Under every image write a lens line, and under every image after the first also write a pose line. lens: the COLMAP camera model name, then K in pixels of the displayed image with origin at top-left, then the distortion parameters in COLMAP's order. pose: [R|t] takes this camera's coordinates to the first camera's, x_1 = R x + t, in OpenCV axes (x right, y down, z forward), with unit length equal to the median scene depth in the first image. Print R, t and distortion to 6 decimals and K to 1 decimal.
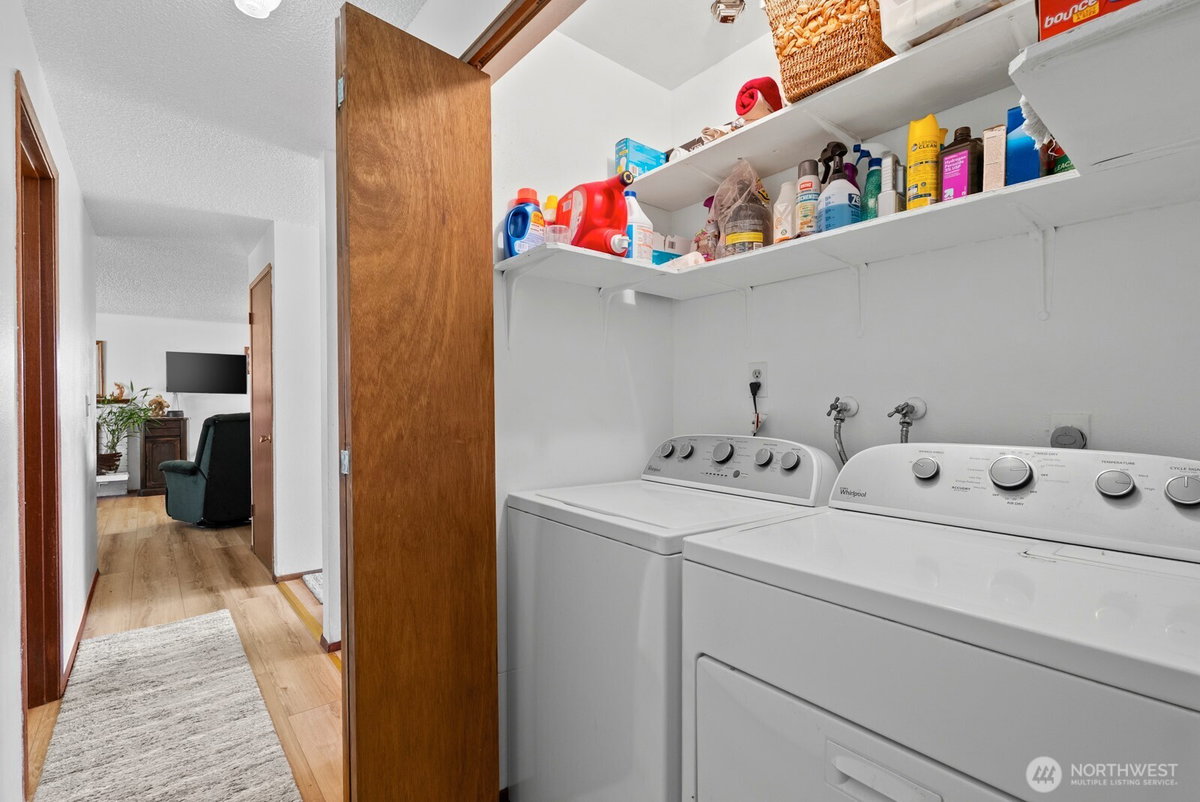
lens RADIAL K [[539.4, 0, 598.9], [0, 539.4, 414.1], [0, 0, 1]] dist [-0.001872, 0.000329]
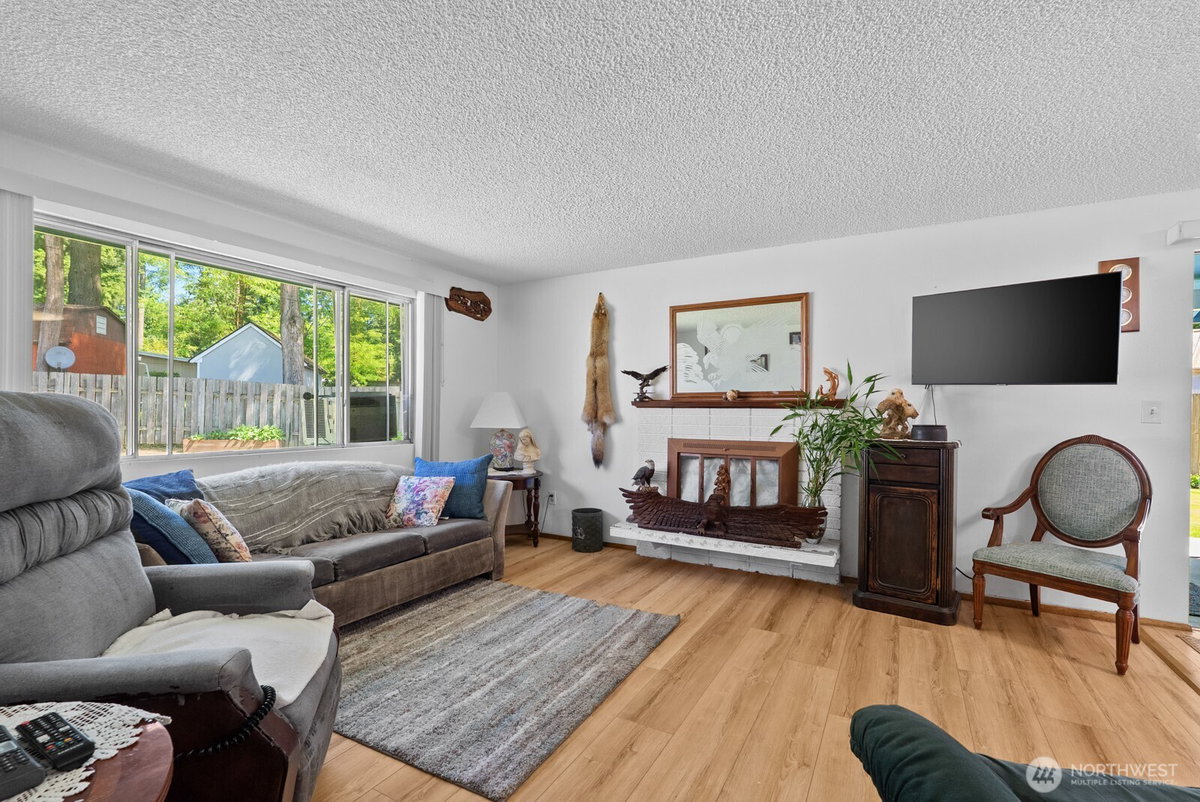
lens RADIAL K [[533.5, 0, 601.8], [0, 533.5, 401.9], [0, 0, 1]] dist [-0.001319, 0.000240]
pose [[0.346079, -0.004003, -0.938197, -0.480908], [-0.024573, 0.999609, -0.013329, -0.013281], [0.937883, 0.027667, 0.345846, 0.612167]]
